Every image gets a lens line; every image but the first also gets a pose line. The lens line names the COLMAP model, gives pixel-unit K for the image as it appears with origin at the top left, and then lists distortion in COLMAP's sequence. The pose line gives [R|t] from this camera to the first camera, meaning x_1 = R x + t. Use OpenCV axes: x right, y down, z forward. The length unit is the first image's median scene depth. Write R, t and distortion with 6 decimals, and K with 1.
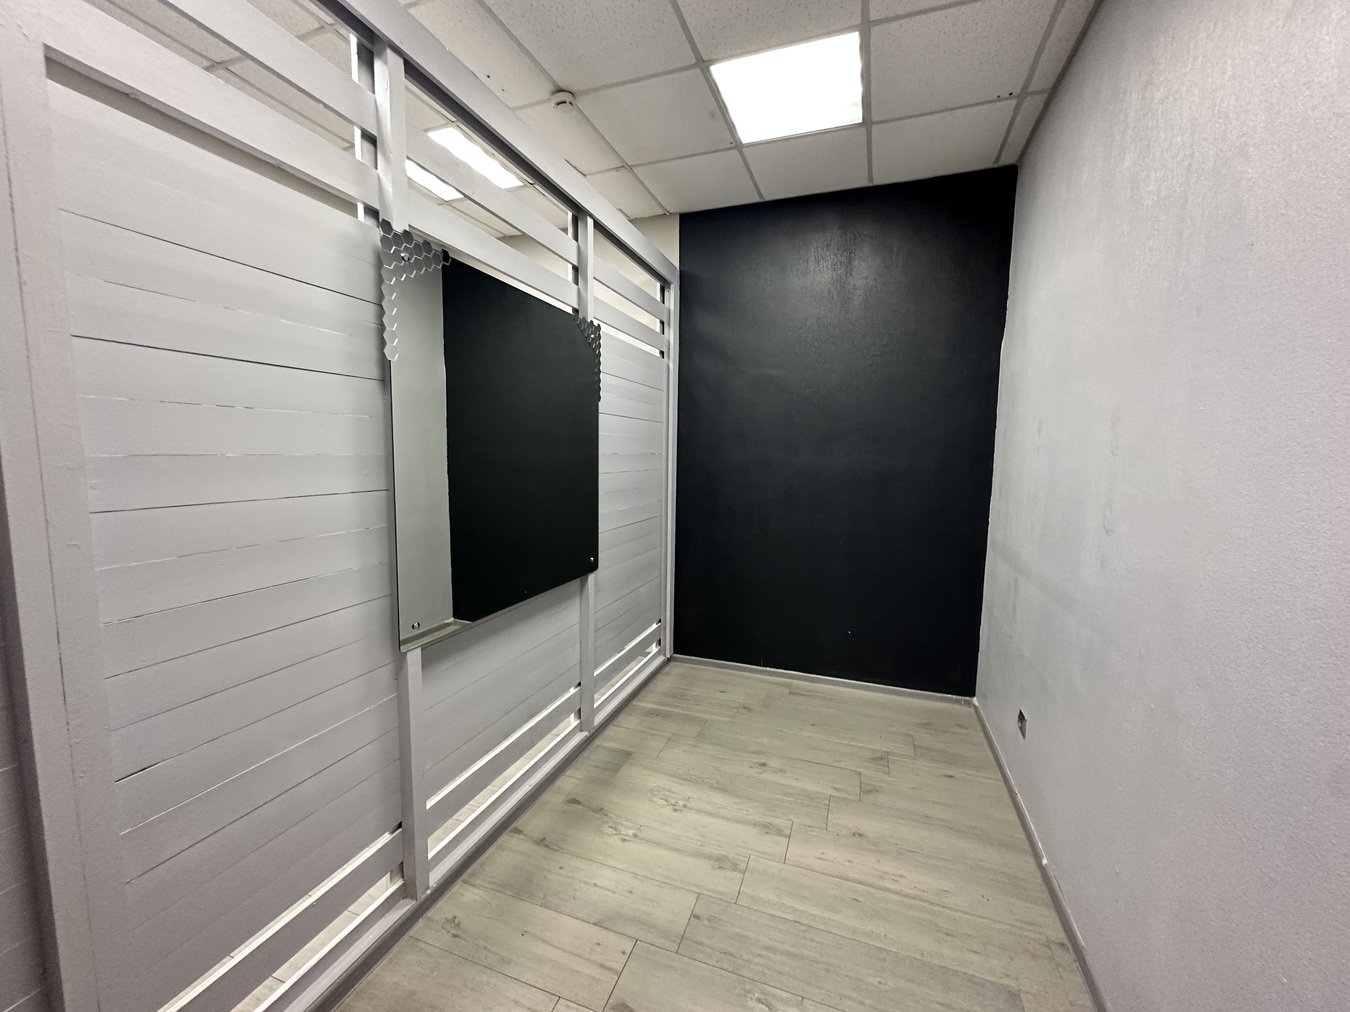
lens RADIAL K [[539.8, 0, 677.7], [0, 539.8, 506.1], [0, 0, 1]] dist [-0.003538, 0.000805]
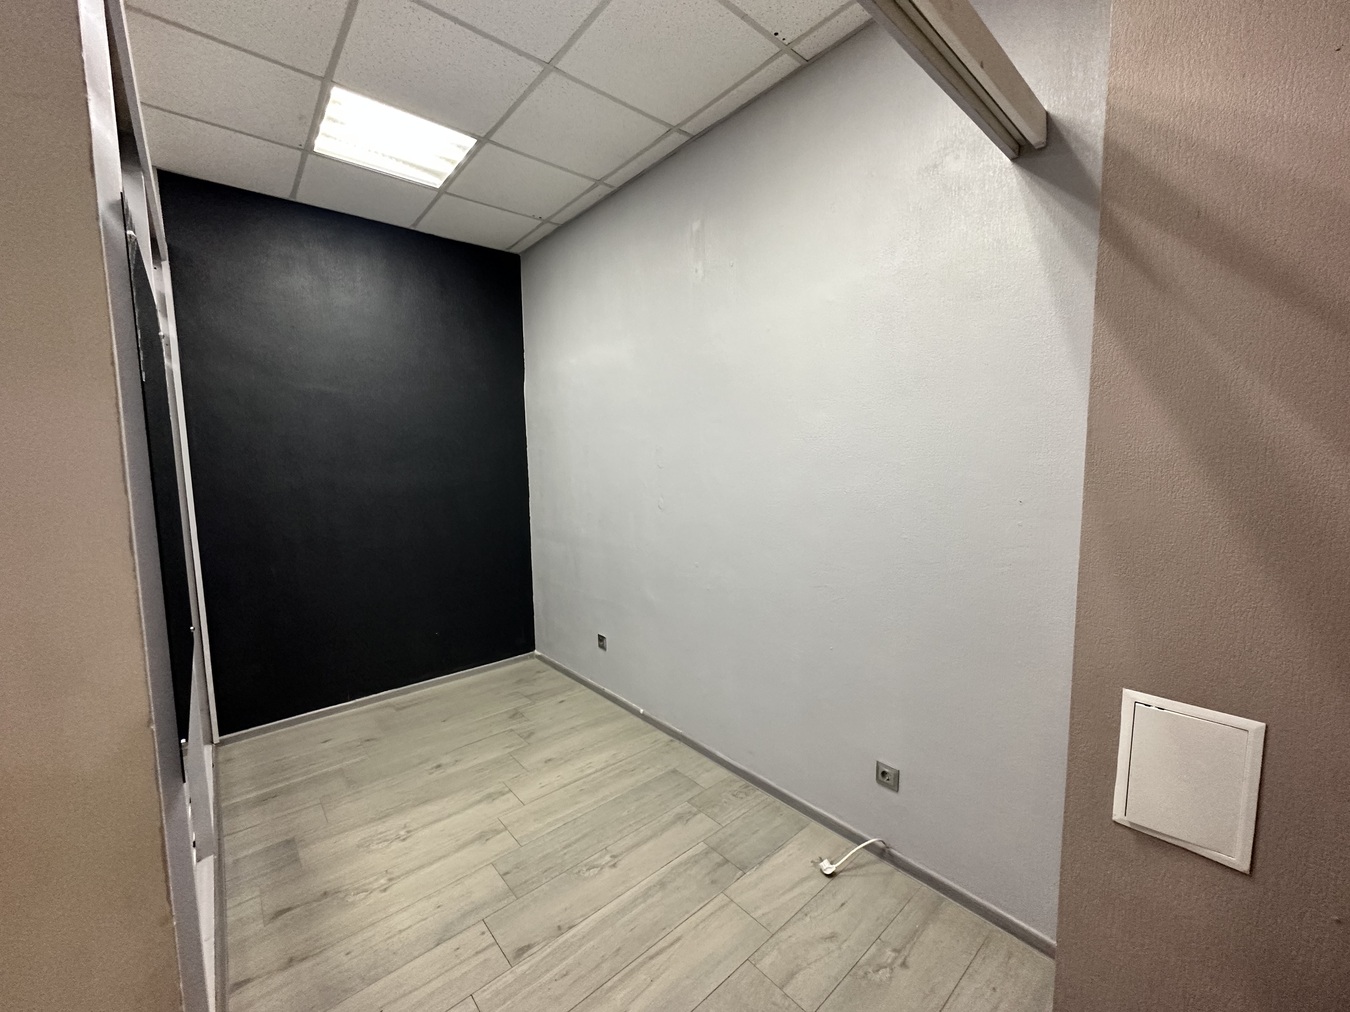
lens RADIAL K [[539.8, 0, 677.7], [0, 539.8, 506.1], [0, 0, 1]] dist [-0.003538, 0.000805]
pose [[0.482248, -0.104428, 0.869788, -0.538083], [0.111910, 0.992079, 0.057063, -0.044149], [-0.868857, 0.069819, 0.490115, 0.030864]]
